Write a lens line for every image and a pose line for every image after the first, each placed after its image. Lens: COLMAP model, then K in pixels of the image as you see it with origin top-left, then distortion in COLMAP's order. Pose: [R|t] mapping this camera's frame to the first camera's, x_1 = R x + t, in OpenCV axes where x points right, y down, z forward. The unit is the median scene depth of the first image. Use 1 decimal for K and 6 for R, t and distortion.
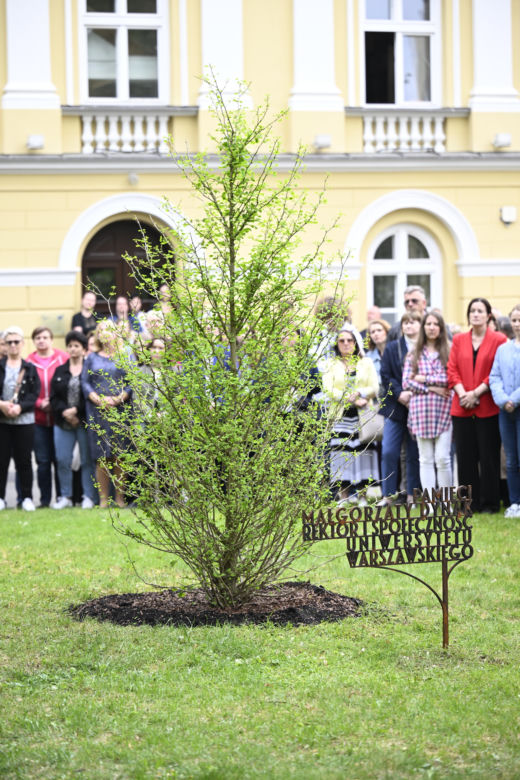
lens RADIAL K [[2085.0, 0, 258.2], [0, 2085.0, 392.9], [0, 0, 1]] dist [0.014061, -0.199299]
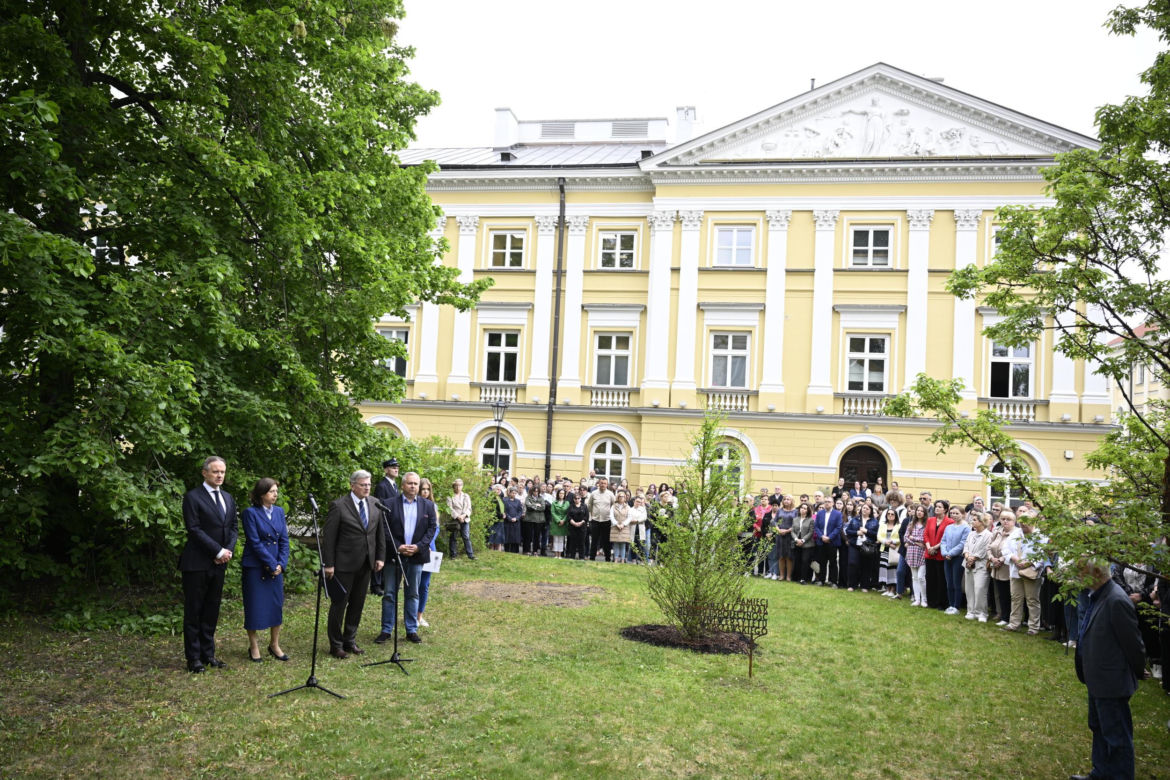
lens RADIAL K [[888.2, 0, 580.4], [0, 888.2, 400.7], [0, 0, 1]] dist [0.000369, -0.000712]
pose [[0.878773, 0.036490, -0.475842, 0.349666], [-0.090785, 0.991648, -0.091614, -0.052711], [0.468525, 0.123708, 0.874746, 0.122918]]
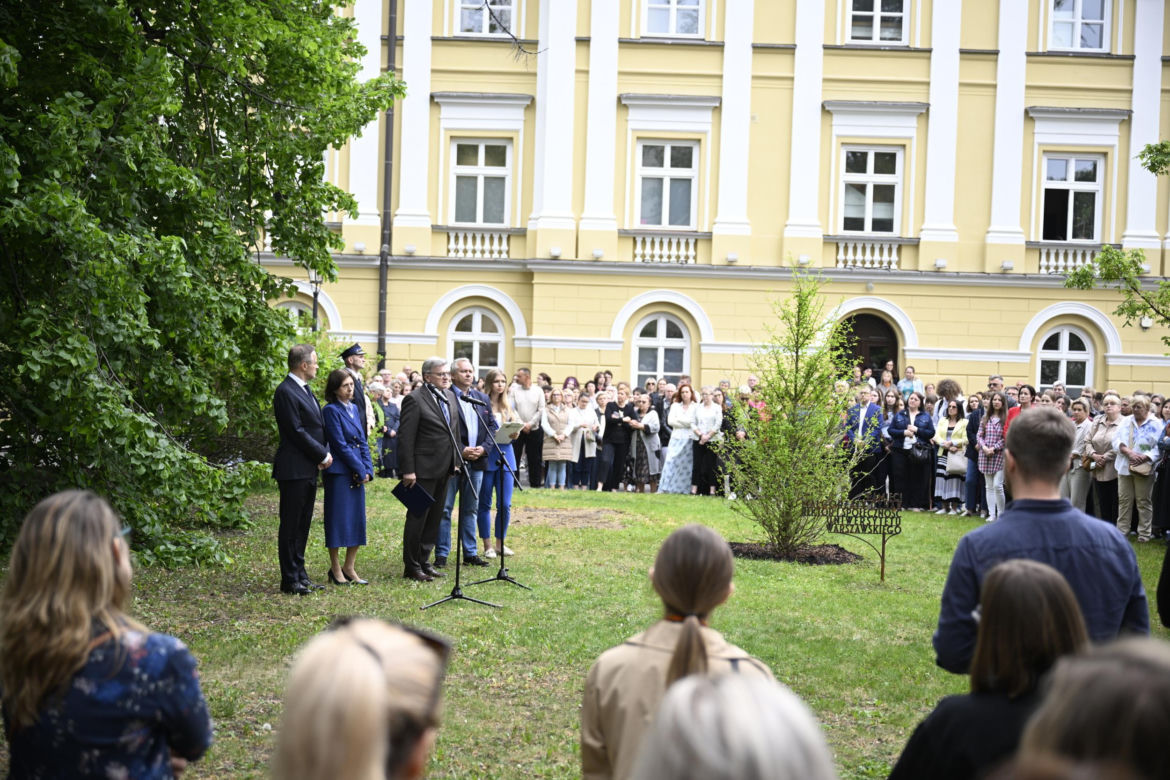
lens RADIAL K [[1617.3, 0, 585.6], [0, 1617.3, 383.0], [0, 0, 1]] dist [0.002607, -0.014851]
pose [[0.955609, 0.058355, -0.288800, 0.239748], [-0.065702, 0.997714, -0.015803, -0.011250], [0.287218, 0.034076, 0.957259, -0.426170]]
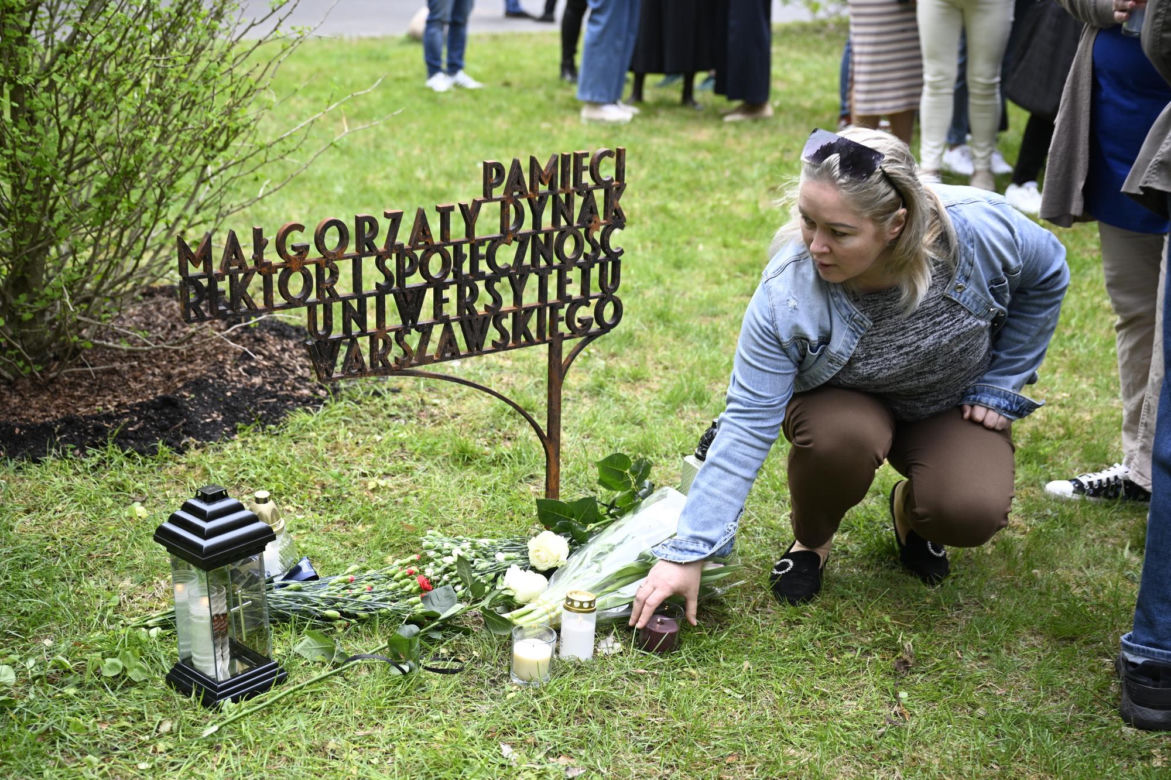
lens RADIAL K [[1618.6, 0, 586.1], [0, 1618.6, 383.0], [0, 0, 1]] dist [0.002607, -0.014851]
pose [[0.969945, -0.034114, 0.240919, 0.020834], [-0.033224, 0.962282, 0.270019, 0.005247], [-0.241044, -0.269908, 0.932227, 0.709044]]
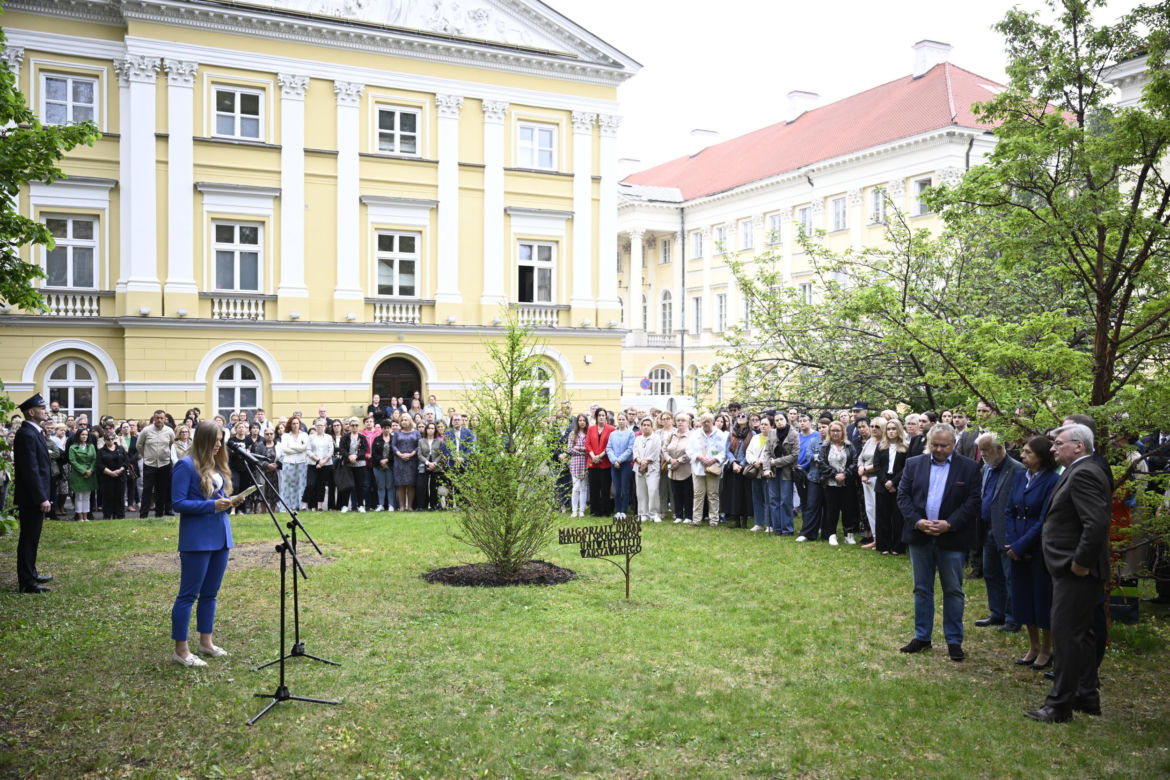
lens RADIAL K [[1046.3, 0, 582.9], [0, 1046.3, 395.8], [0, 0, 1]] dist [-0.000127, 0.004012]
pose [[0.989047, 0.019726, 0.146276, -0.099283], [-0.013817, 0.999051, -0.041301, -0.026822], [-0.146952, 0.038827, 0.988381, 0.025887]]
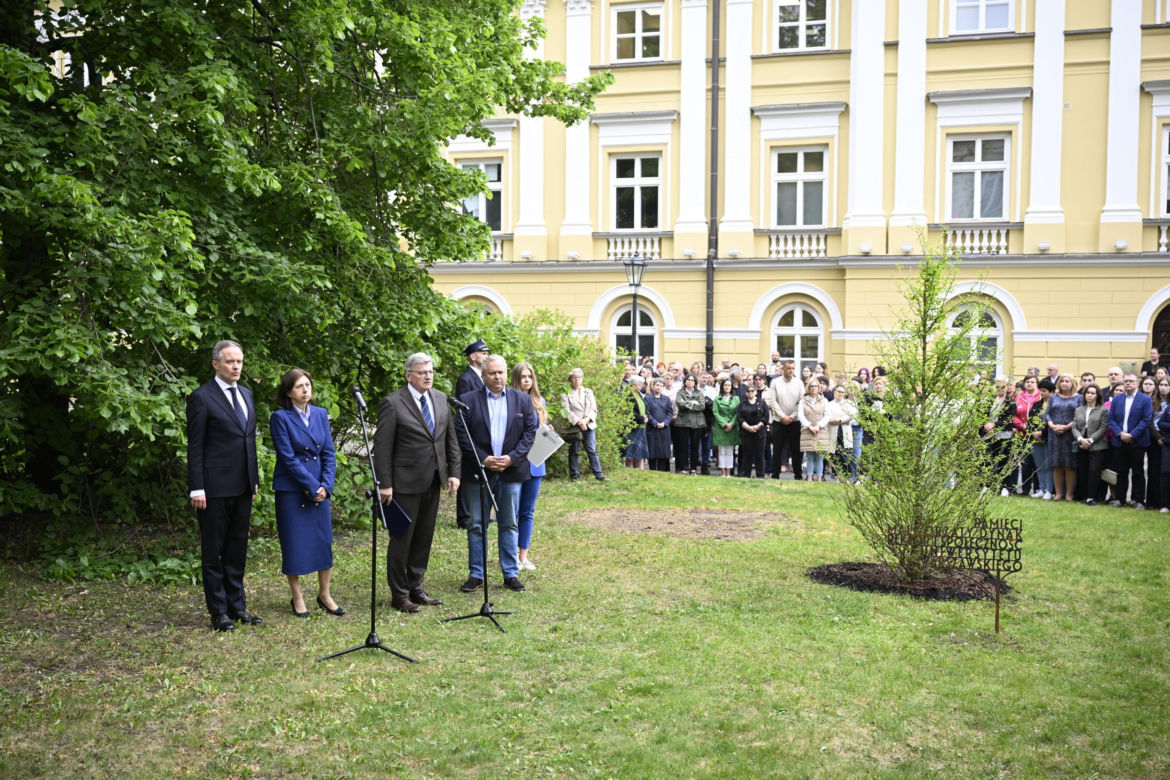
lens RADIAL K [[1281.1, 0, 590.3], [0, 1281.1, 389.4], [0, 0, 1]] dist [0.012128, -0.015302]
pose [[0.808660, 0.054278, -0.585766, 0.366039], [-0.053794, 0.998385, 0.018249, -0.042329], [0.585811, 0.016753, 0.810274, 0.136161]]
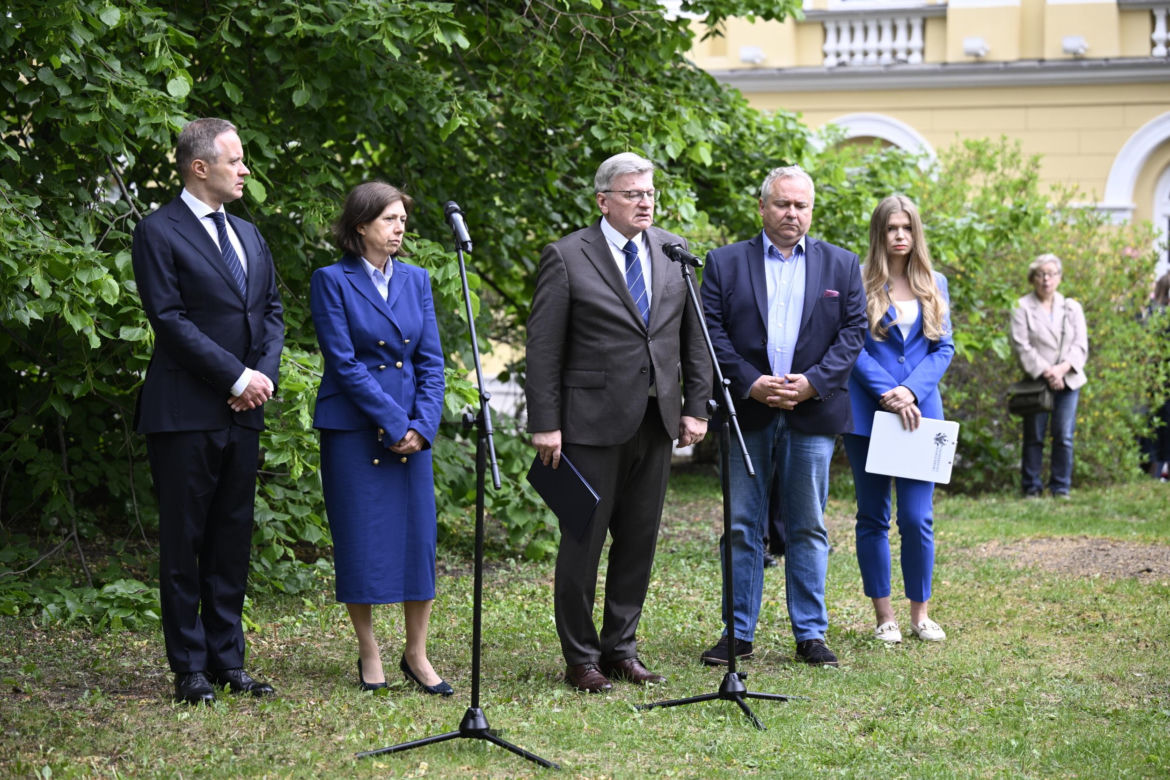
lens RADIAL K [[2708.4, 0, 584.0], [0, 2708.4, 389.7], [0, 0, 1]] dist [0.007856, 0.017346]
pose [[0.666021, 0.063033, -0.743265, 0.414128], [-0.057414, 0.997799, 0.033171, 0.005573], [0.743720, 0.020582, 0.668174, 0.185505]]
